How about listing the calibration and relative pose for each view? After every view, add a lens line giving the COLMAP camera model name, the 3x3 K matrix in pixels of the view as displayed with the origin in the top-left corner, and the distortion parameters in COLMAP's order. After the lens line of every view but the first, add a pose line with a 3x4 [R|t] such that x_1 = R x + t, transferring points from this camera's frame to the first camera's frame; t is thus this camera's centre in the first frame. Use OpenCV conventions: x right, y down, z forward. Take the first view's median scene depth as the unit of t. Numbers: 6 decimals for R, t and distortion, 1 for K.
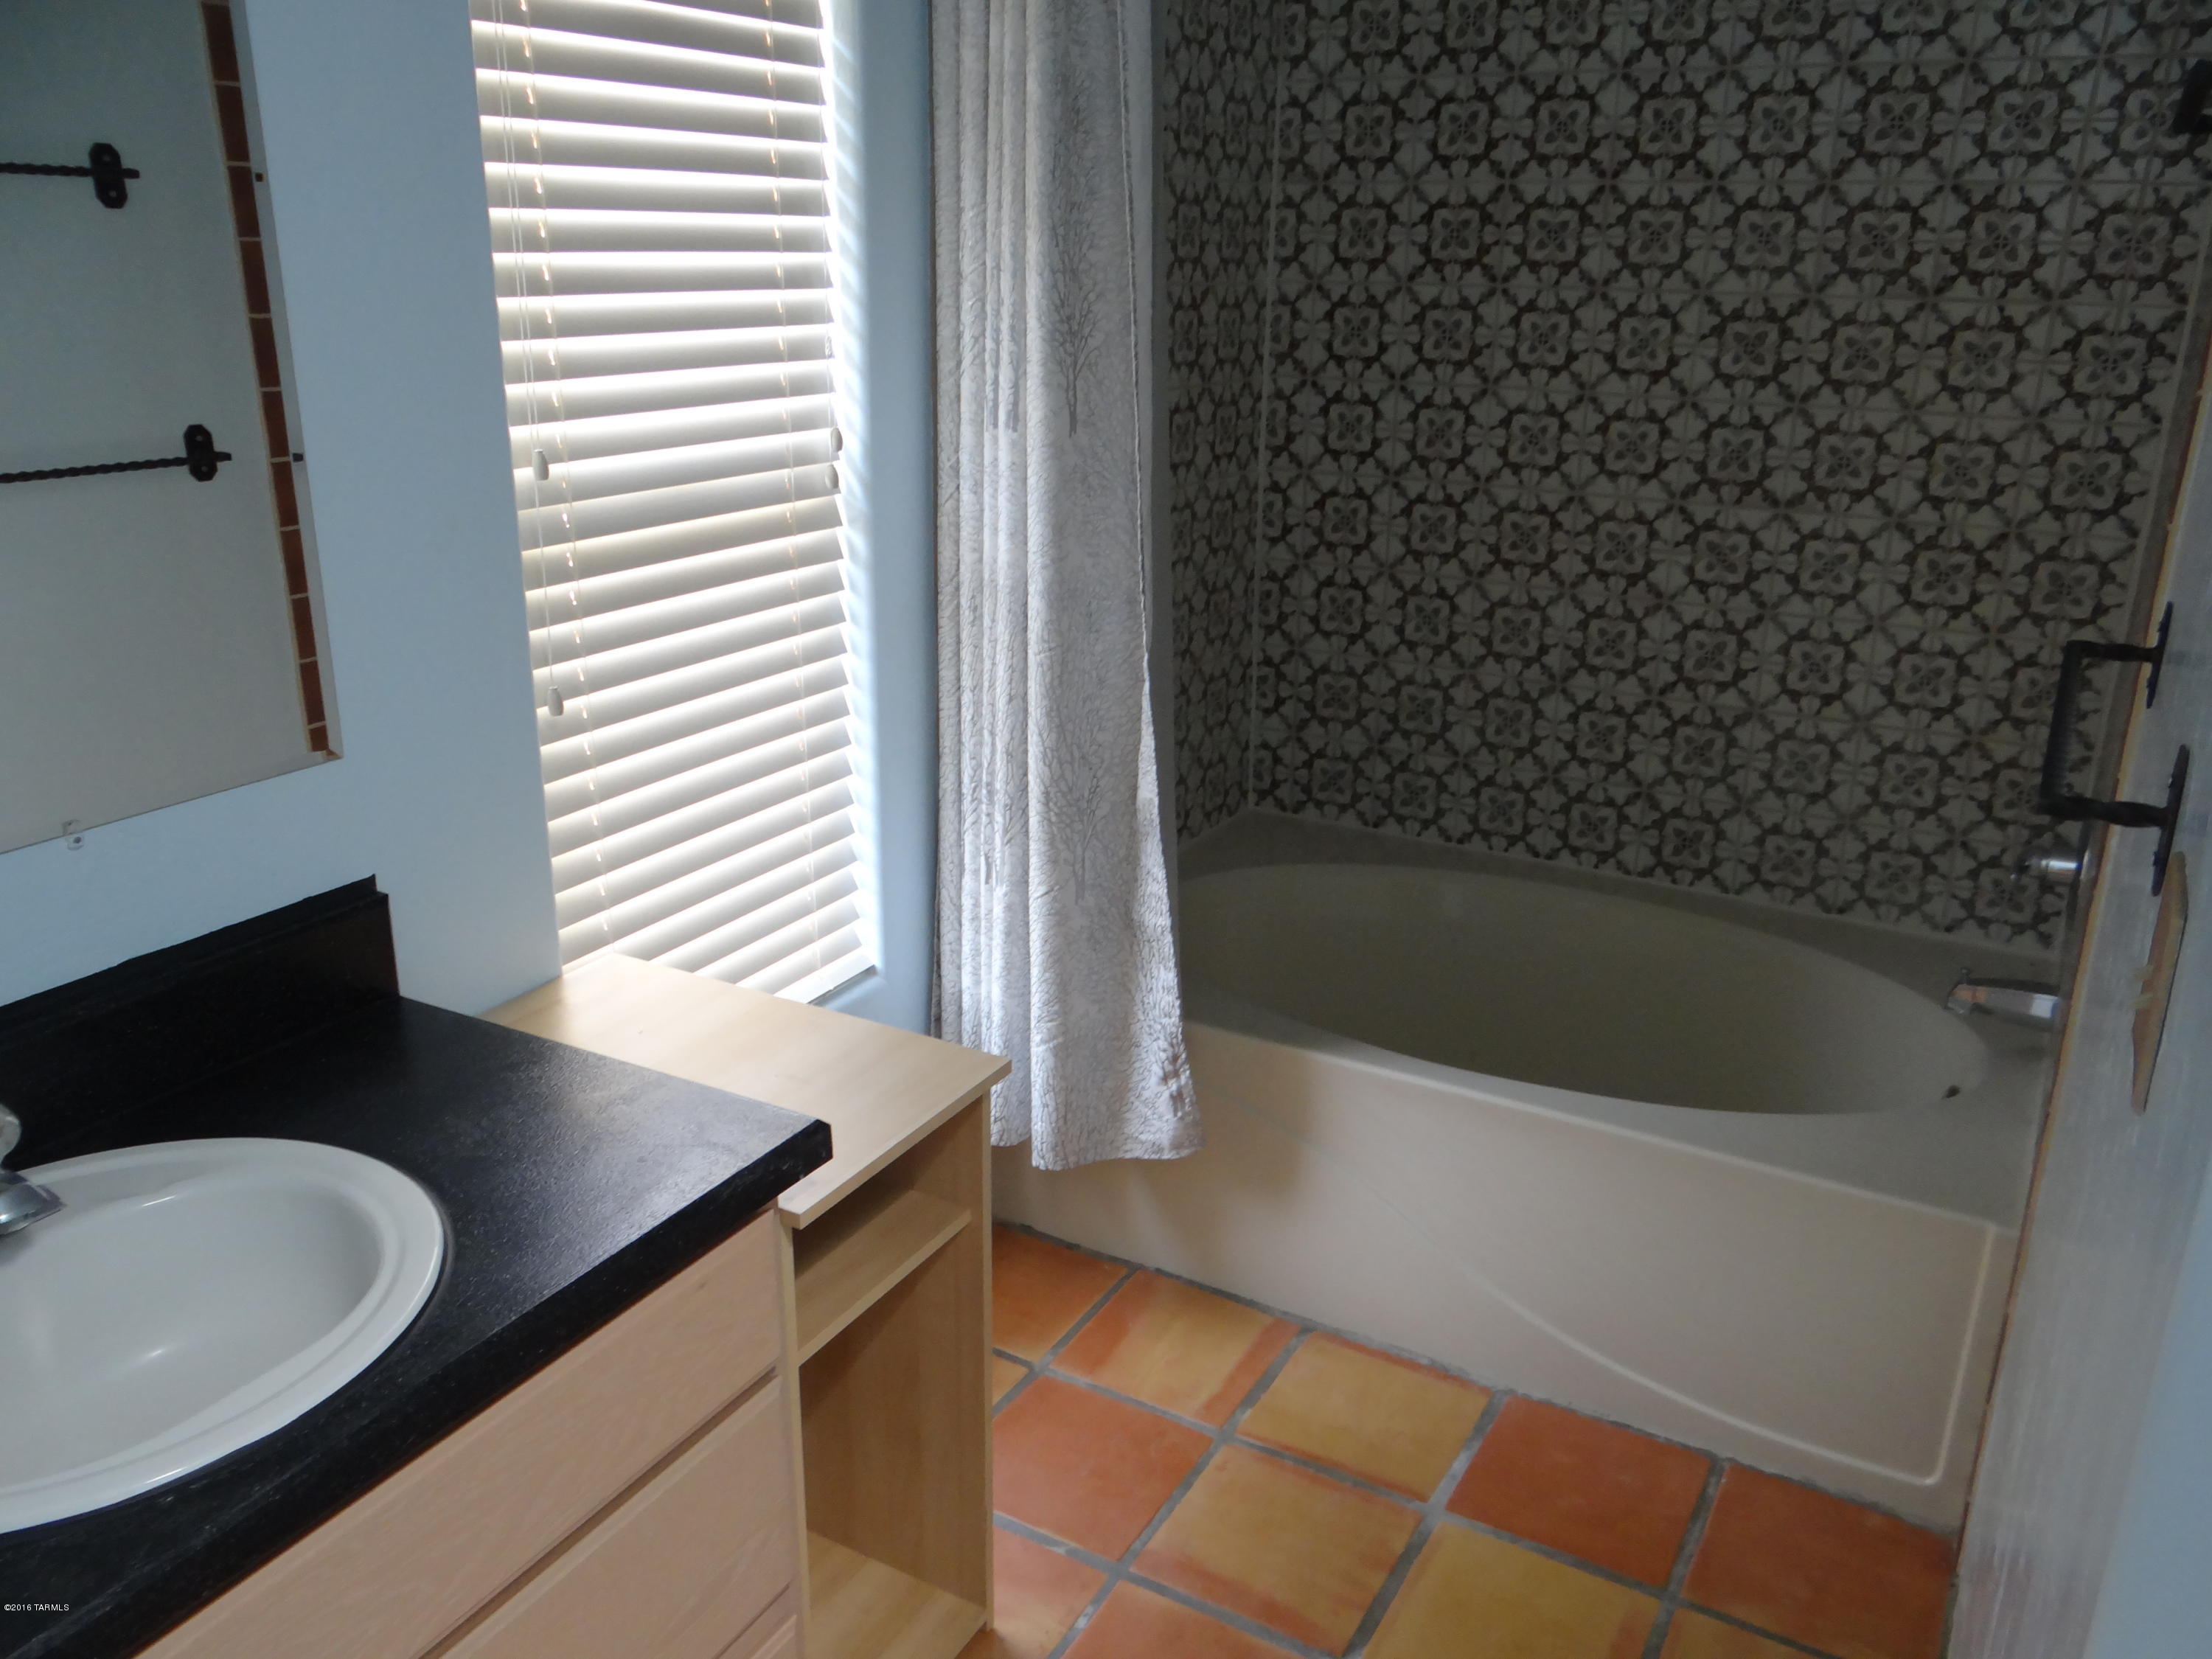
lens RADIAL K [[1739.7, 0, 1106.0], [0, 1739.7, 829.5], [0, 0, 1]] dist [-0.006552, 0.001993]
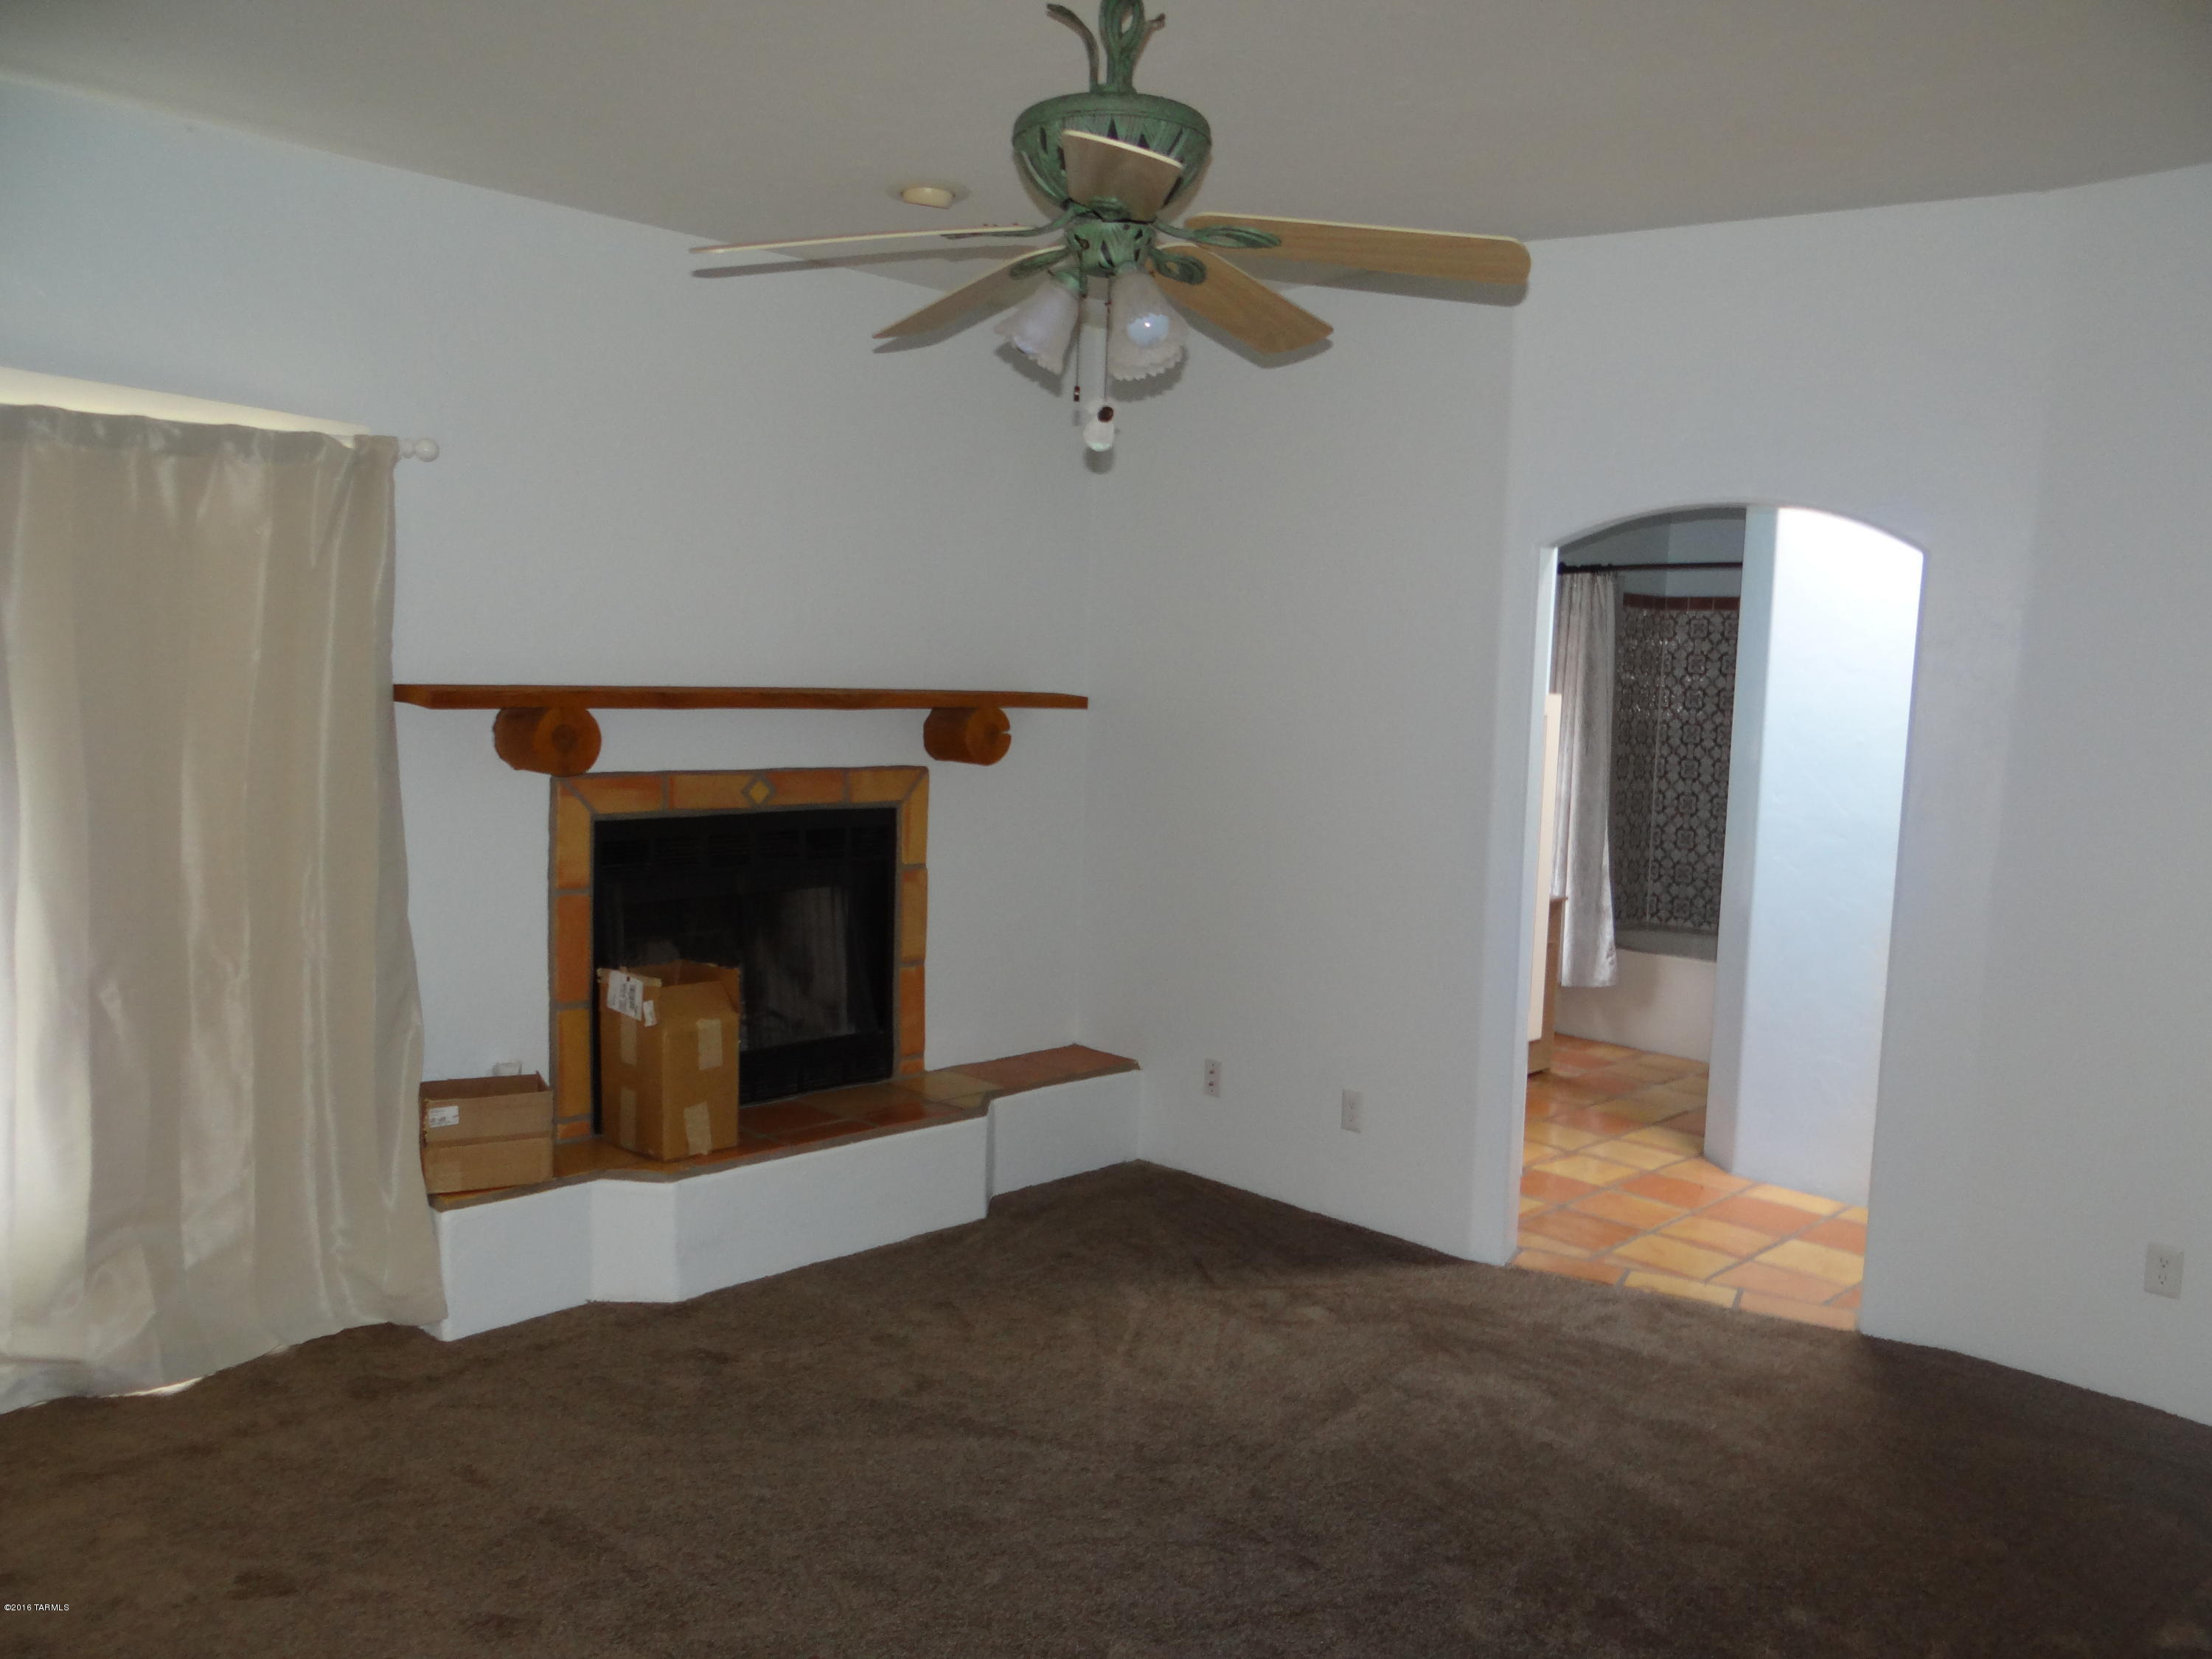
lens RADIAL K [[1739.7, 0, 1106.0], [0, 1739.7, 829.5], [0, 0, 1]] dist [-0.006552, 0.001993]
pose [[0.966300, 0.042796, -0.253838, -0.041207], [-0.101107, 0.969936, -0.221363, 0.529962], [0.236733, 0.239568, 0.941576, -1.666099]]
